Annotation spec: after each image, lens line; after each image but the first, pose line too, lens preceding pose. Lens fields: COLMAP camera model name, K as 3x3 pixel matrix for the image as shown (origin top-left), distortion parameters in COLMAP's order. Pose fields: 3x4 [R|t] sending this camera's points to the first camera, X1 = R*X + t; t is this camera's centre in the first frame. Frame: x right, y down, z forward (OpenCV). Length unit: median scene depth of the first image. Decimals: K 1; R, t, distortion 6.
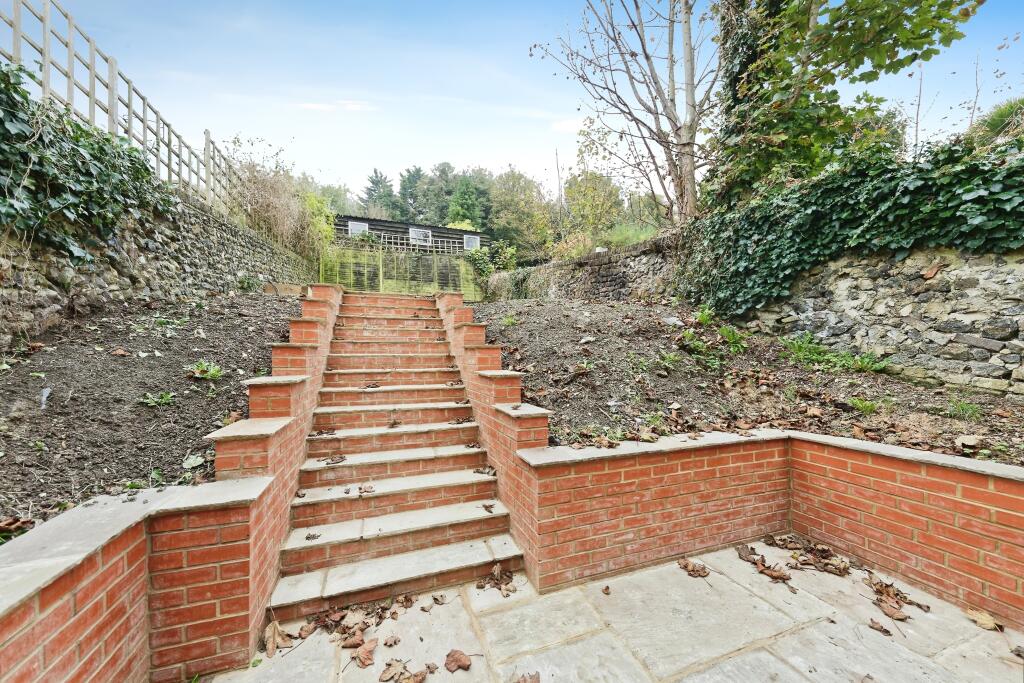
lens RADIAL K [[357.4, 0, 502.7], [0, 357.4, 347.4], [0, 0, 1]] dist [0.001736, 0.000111]
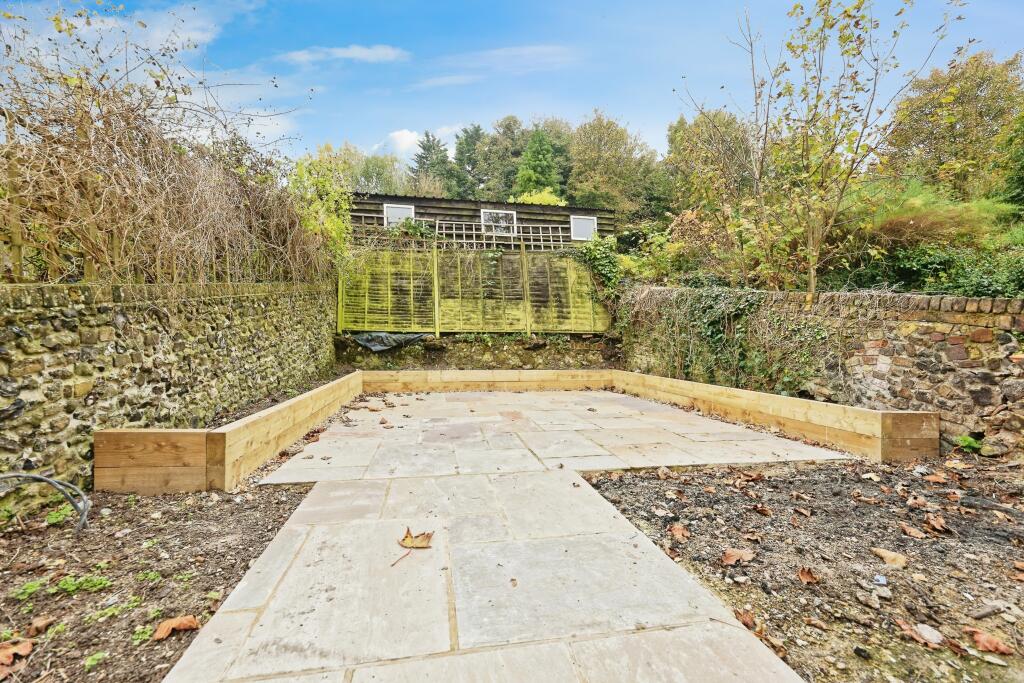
lens RADIAL K [[417.7, 0, 516.1], [0, 417.7, 339.6], [0, 0, 1]] dist [0.003383, 0.000284]
pose [[0.990410, -0.008940, -0.137869, -0.098898], [0.010458, 0.999892, 0.010291, -0.111351], [0.137762, -0.011635, 0.990397, 0.285930]]
